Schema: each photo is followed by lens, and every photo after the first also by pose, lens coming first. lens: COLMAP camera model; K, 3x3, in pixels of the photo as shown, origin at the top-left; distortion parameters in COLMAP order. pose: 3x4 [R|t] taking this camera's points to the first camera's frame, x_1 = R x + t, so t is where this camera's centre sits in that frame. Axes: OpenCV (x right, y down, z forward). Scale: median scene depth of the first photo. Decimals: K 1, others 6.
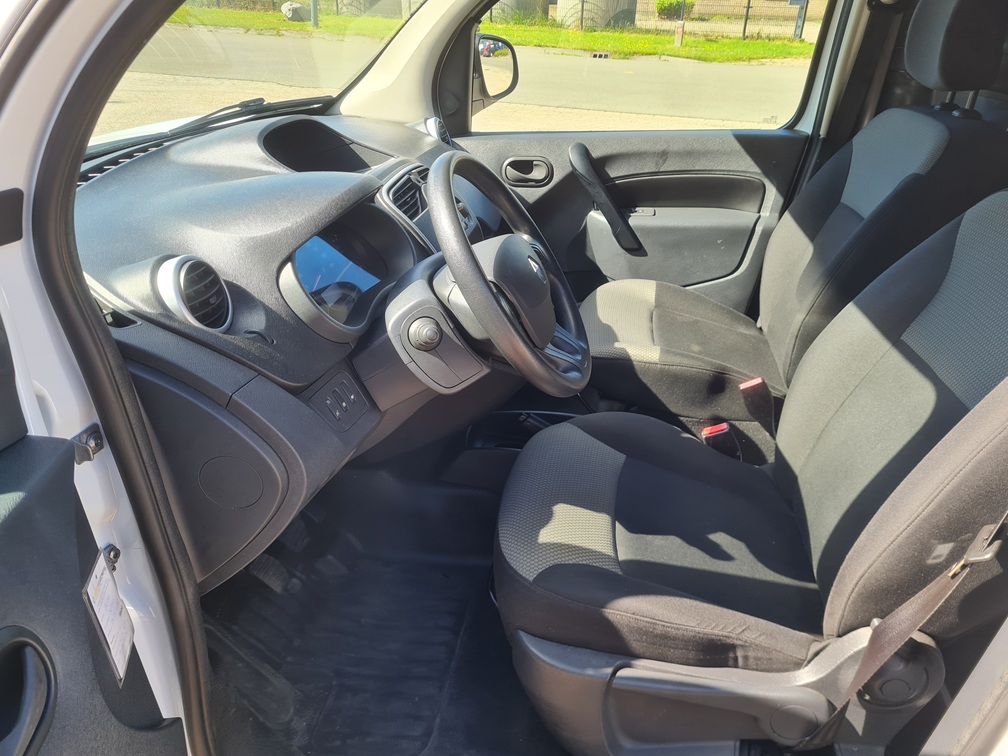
lens RADIAL K [[766.5, 0, 504.0], [0, 766.5, 378.0], [0, 0, 1]] dist [0.038975, -0.006773]
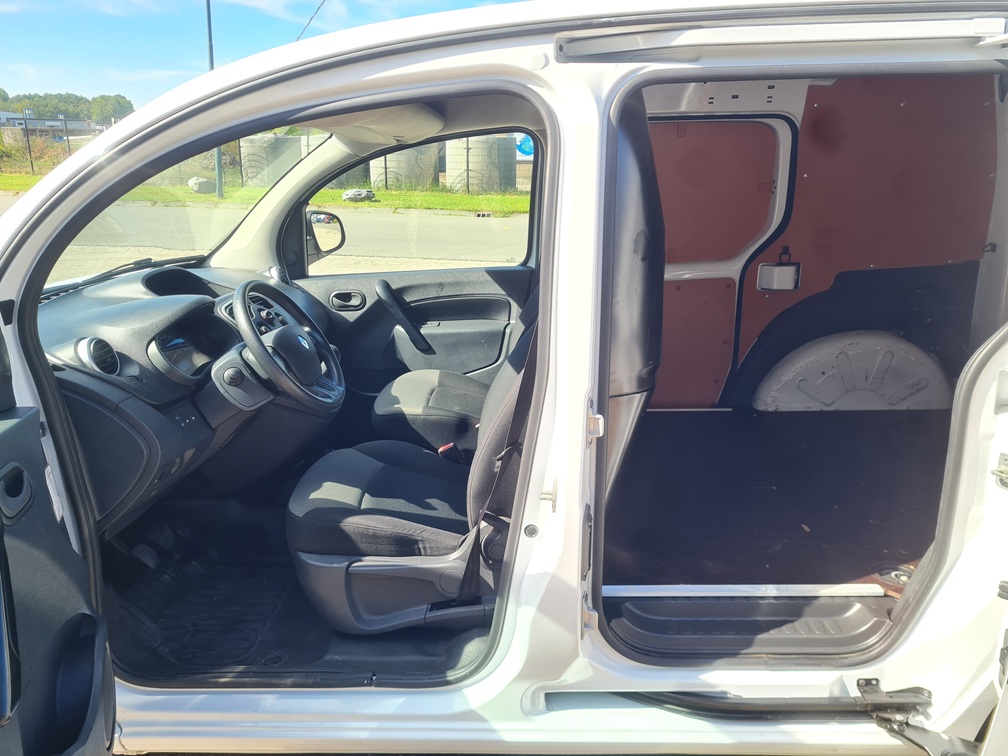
lens RADIAL K [[766.5, 0, 504.0], [0, 766.5, 378.0], [0, 0, 1]] dist [0.038975, -0.006773]
pose [[0.992623, -0.054277, 0.108414, 0.171554], [0.073398, 0.980737, -0.181020, 0.165481], [-0.096500, 0.187642, 0.977486, -0.427960]]
